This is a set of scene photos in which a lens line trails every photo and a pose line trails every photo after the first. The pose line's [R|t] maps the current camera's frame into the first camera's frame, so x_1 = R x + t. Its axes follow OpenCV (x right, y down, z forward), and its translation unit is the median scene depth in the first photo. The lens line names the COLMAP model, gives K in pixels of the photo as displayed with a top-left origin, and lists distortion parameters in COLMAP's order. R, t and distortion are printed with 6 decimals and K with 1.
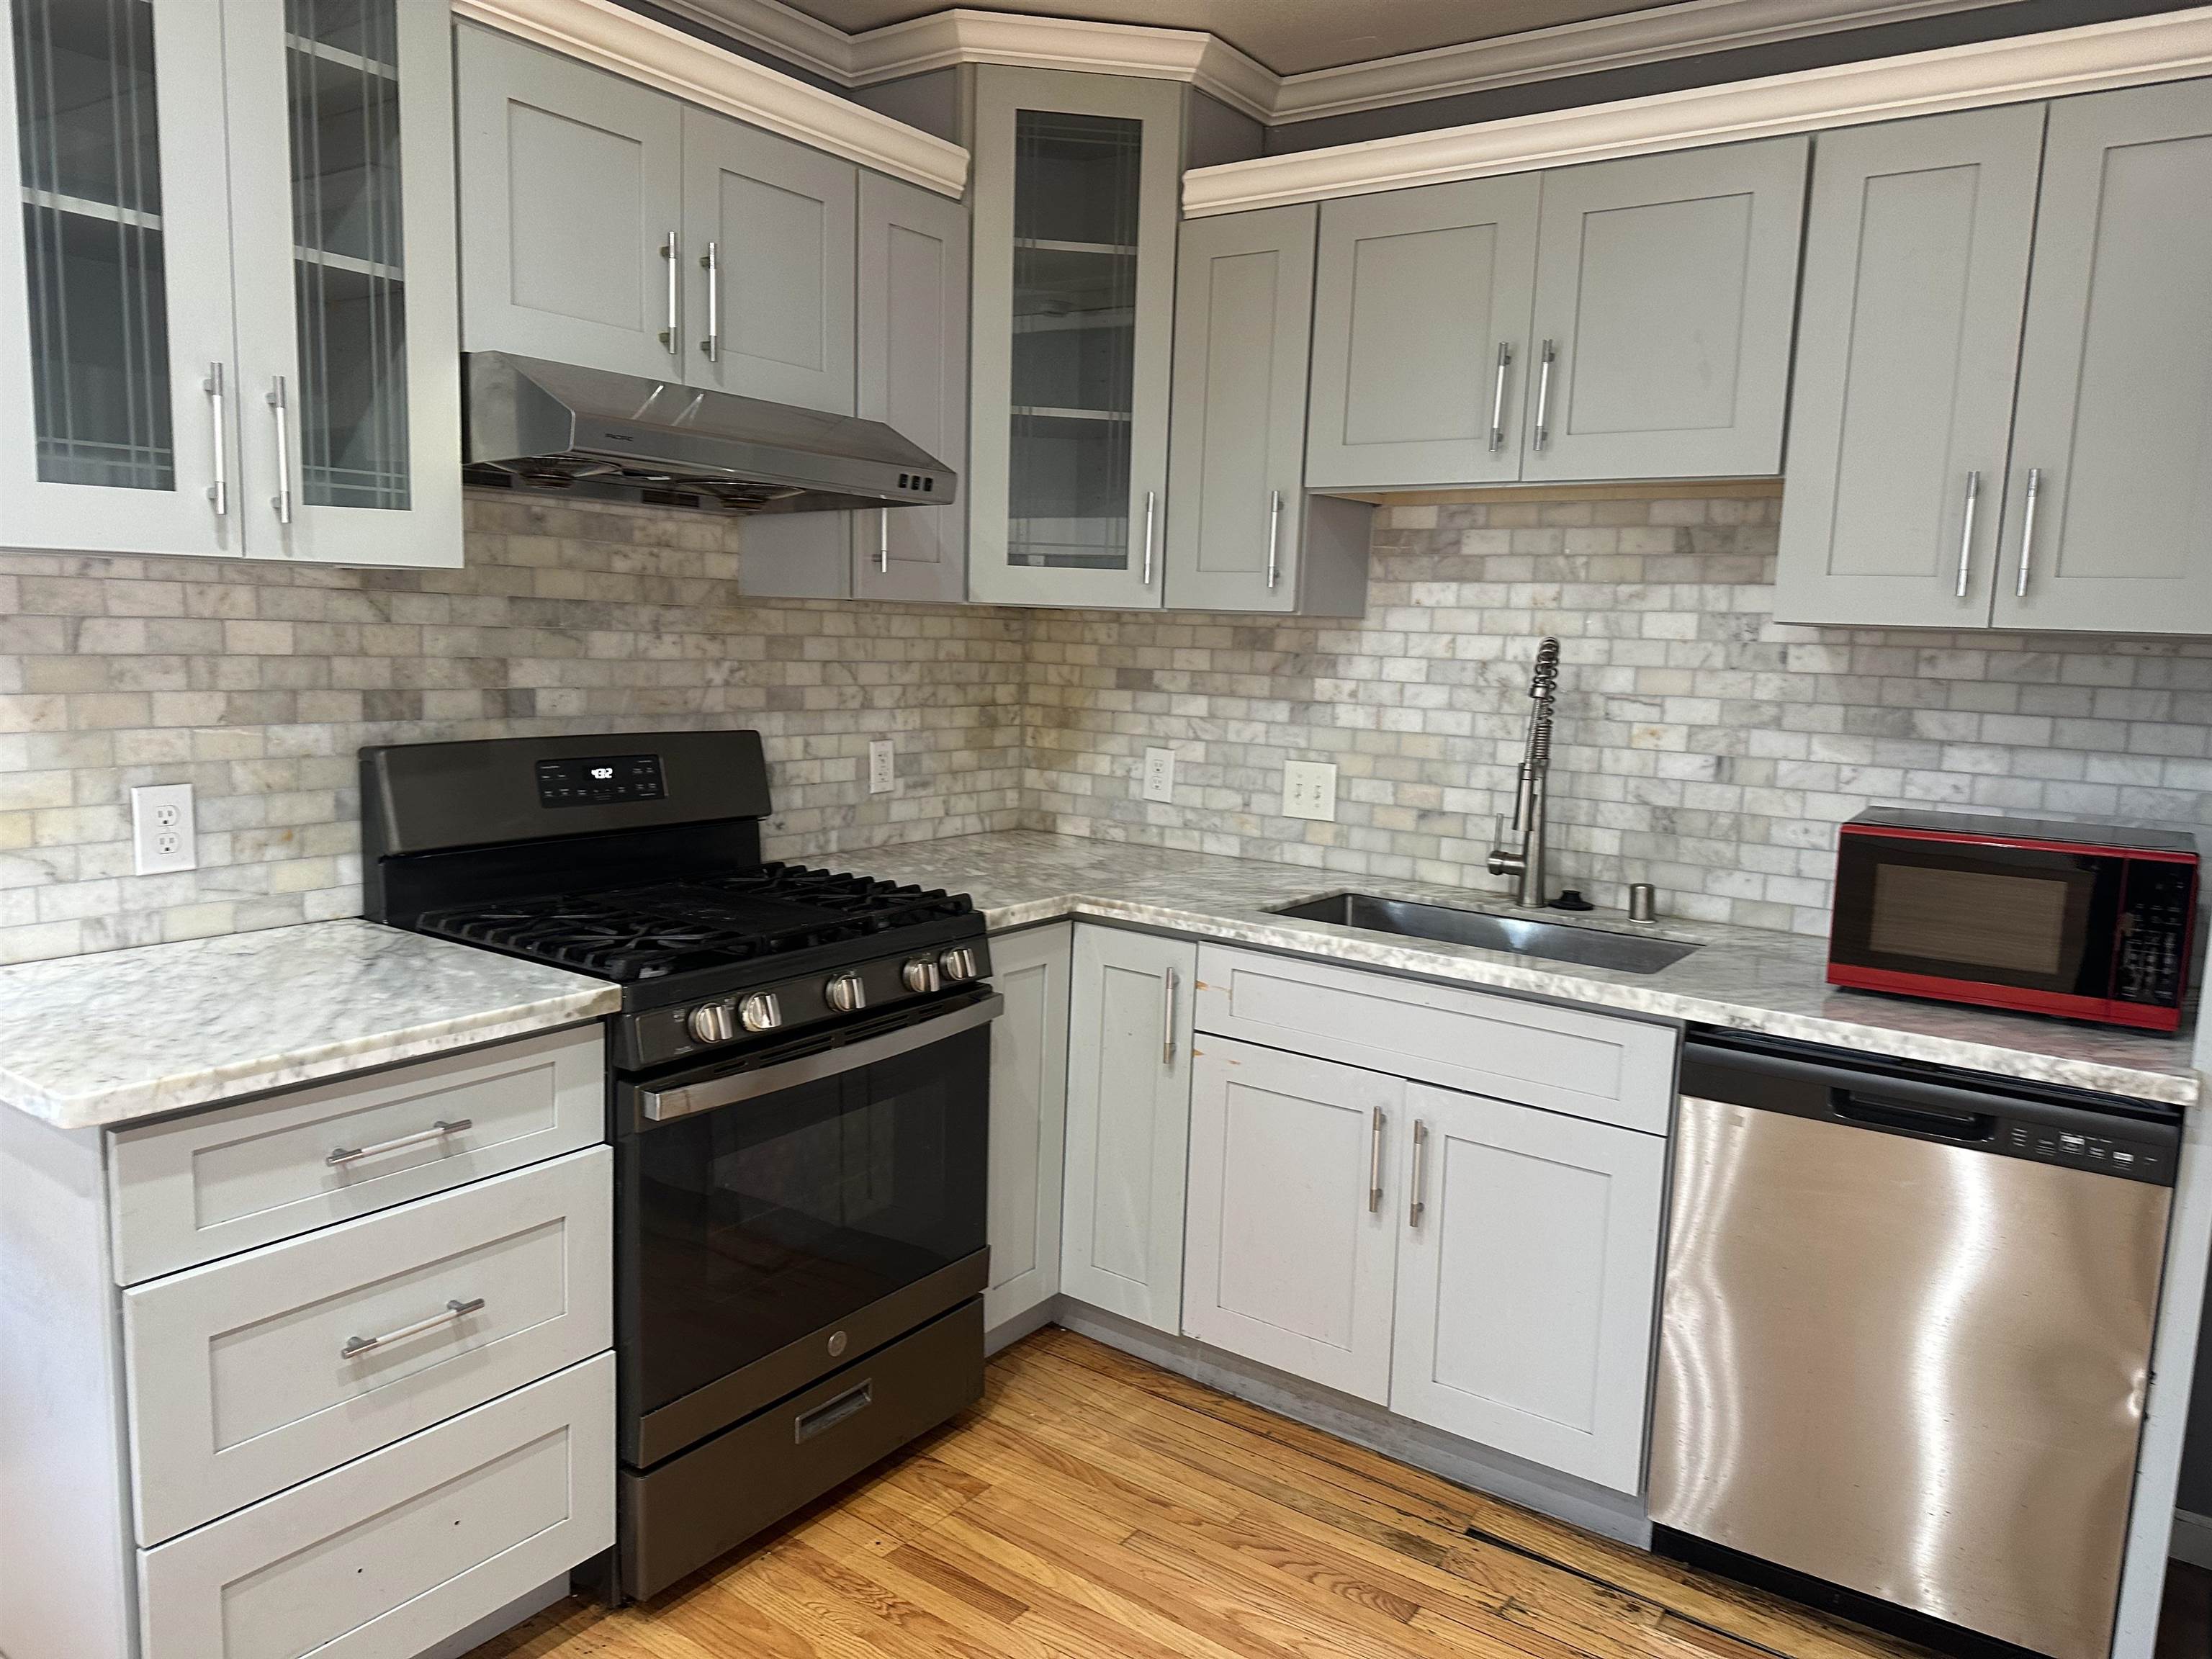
lens RADIAL K [[1536.8, 0, 1084.8], [0, 1536.8, 832.2], [0, 0, 1]] dist [0.092662, -0.211500]
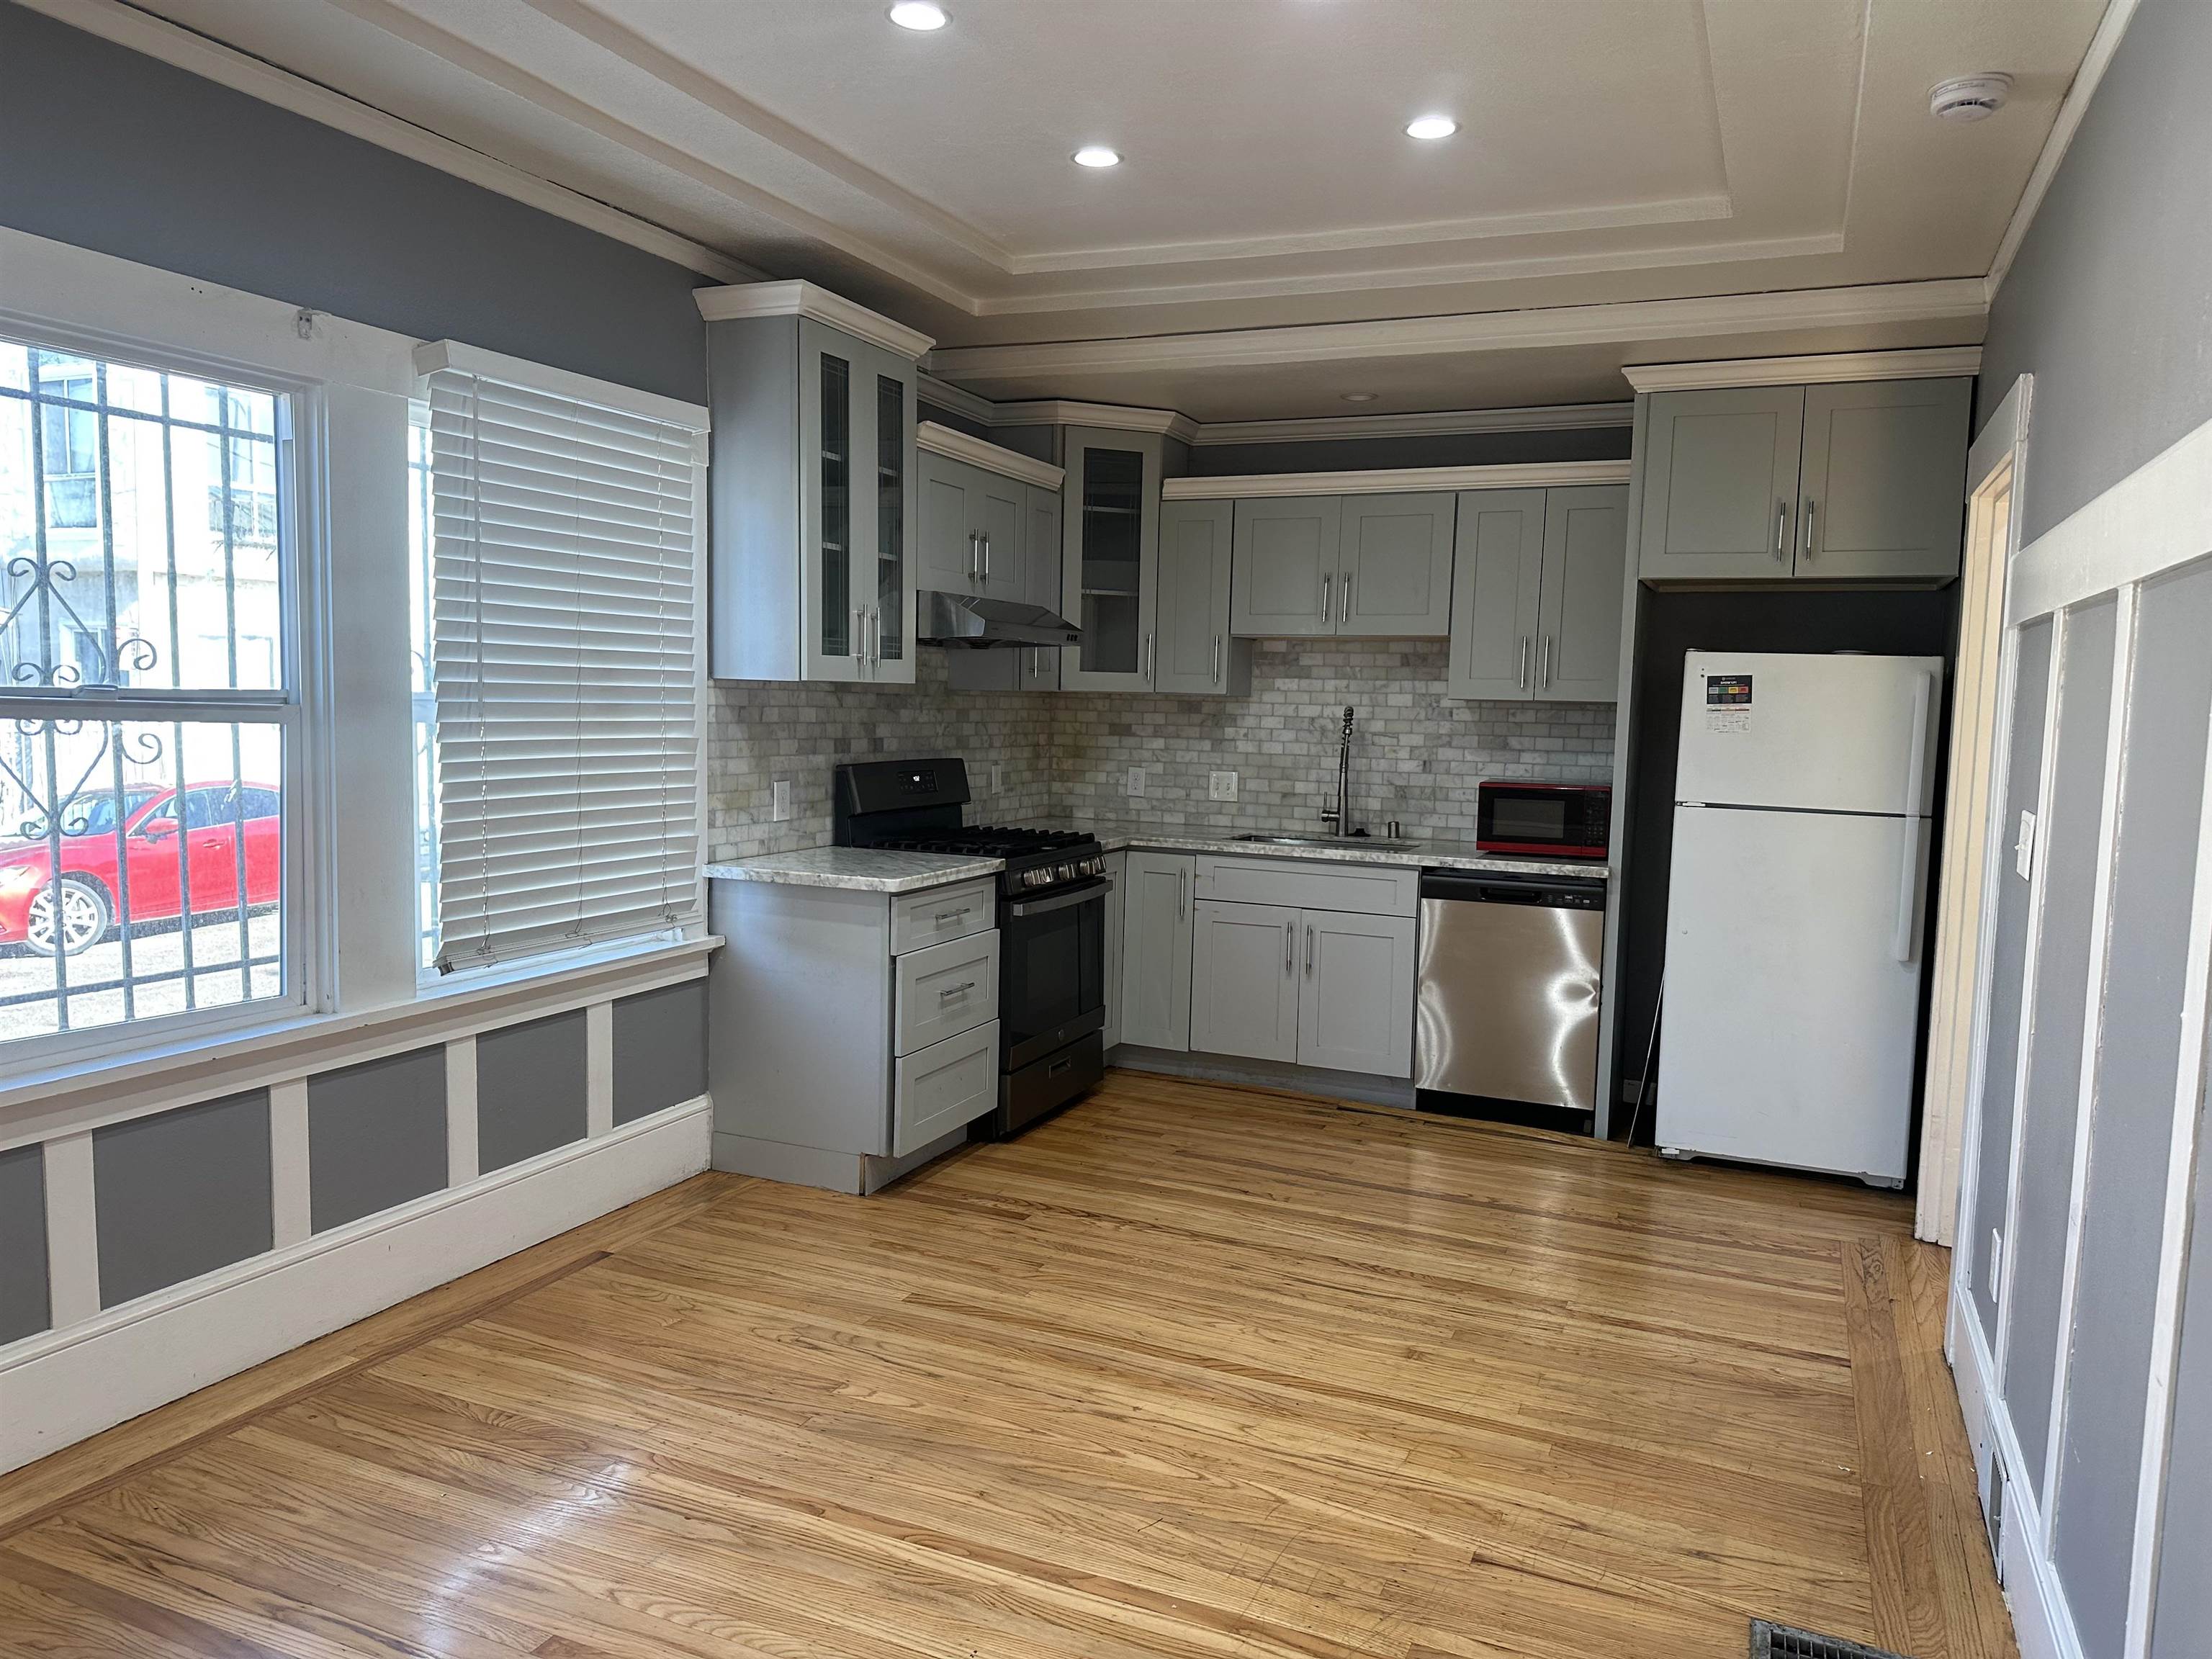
lens RADIAL K [[1535.0, 0, 1103.8], [0, 1535.0, 845.5], [0, 0, 1]] dist [0.000127, -0.000498]
pose [[0.976926, -0.031661, 0.211220, -0.463340], [0.037971, 0.998944, -0.025882, 0.103590], [-0.210178, 0.033305, 0.977096, -0.948867]]
